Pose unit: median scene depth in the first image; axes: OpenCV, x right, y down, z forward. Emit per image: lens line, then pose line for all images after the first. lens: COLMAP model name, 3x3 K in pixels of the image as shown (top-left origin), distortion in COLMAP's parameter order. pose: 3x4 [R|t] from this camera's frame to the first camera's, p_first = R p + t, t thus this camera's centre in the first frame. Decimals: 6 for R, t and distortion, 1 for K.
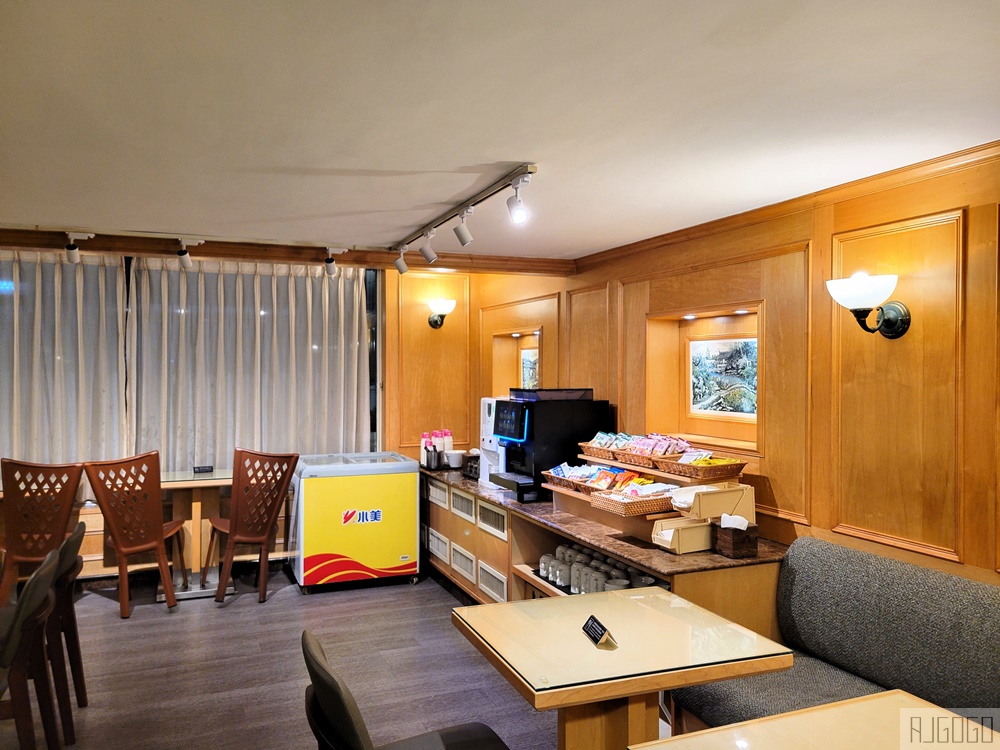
lens RADIAL K [[770.7, 0, 496.4], [0, 770.7, 374.1], [0, 0, 1]] dist [0.032080, -0.001357]
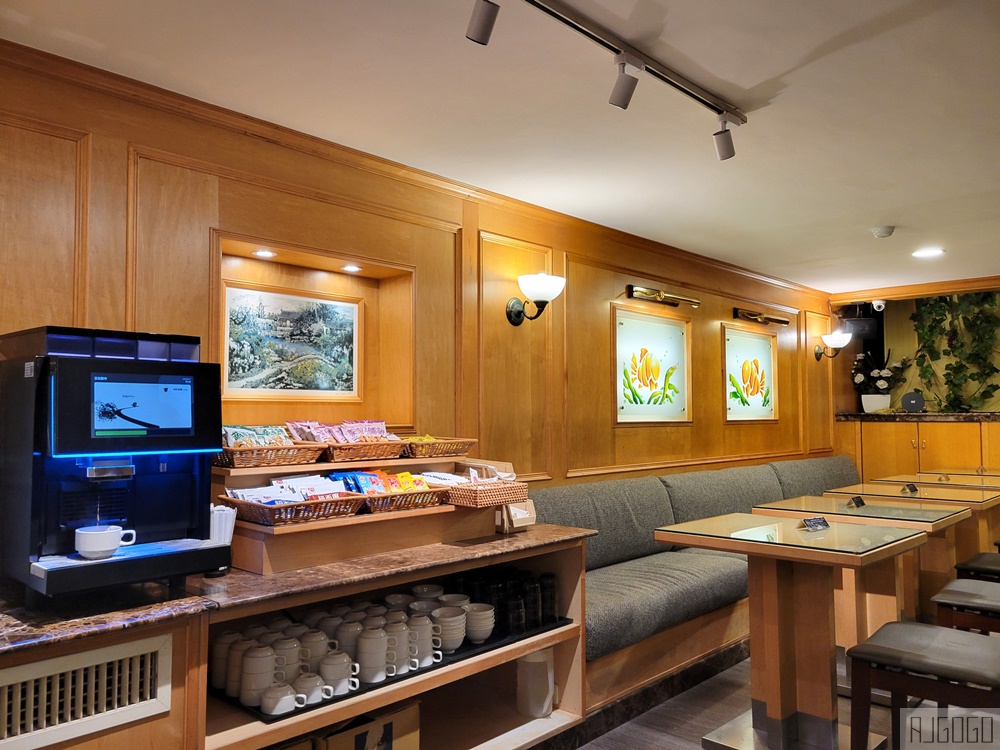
lens RADIAL K [[770.7, 0, 496.4], [0, 770.7, 374.1], [0, 0, 1]] dist [0.032080, -0.001357]
pose [[-0.414019, 0.047308, 0.909038, -0.478134], [0.009328, 0.998817, -0.047732, 0.071223], [-0.910220, -0.011282, -0.413971, 1.128326]]
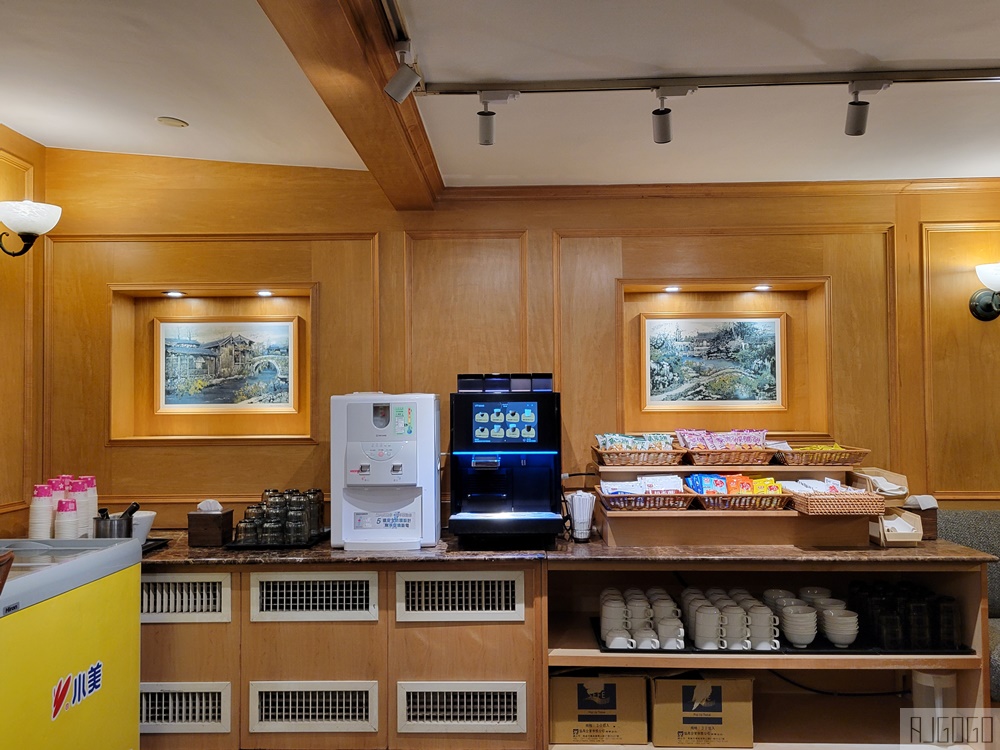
lens RADIAL K [[871.9, 0, 500.0], [0, 871.9, 375.0], [0, 0, 1]] dist [0.028701, 0.004815]
pose [[0.403688, 0.028722, 0.914446, -0.704138], [0.015164, 0.999160, -0.038077, 0.053352], [-0.914771, 0.029238, 0.402913, 0.815347]]
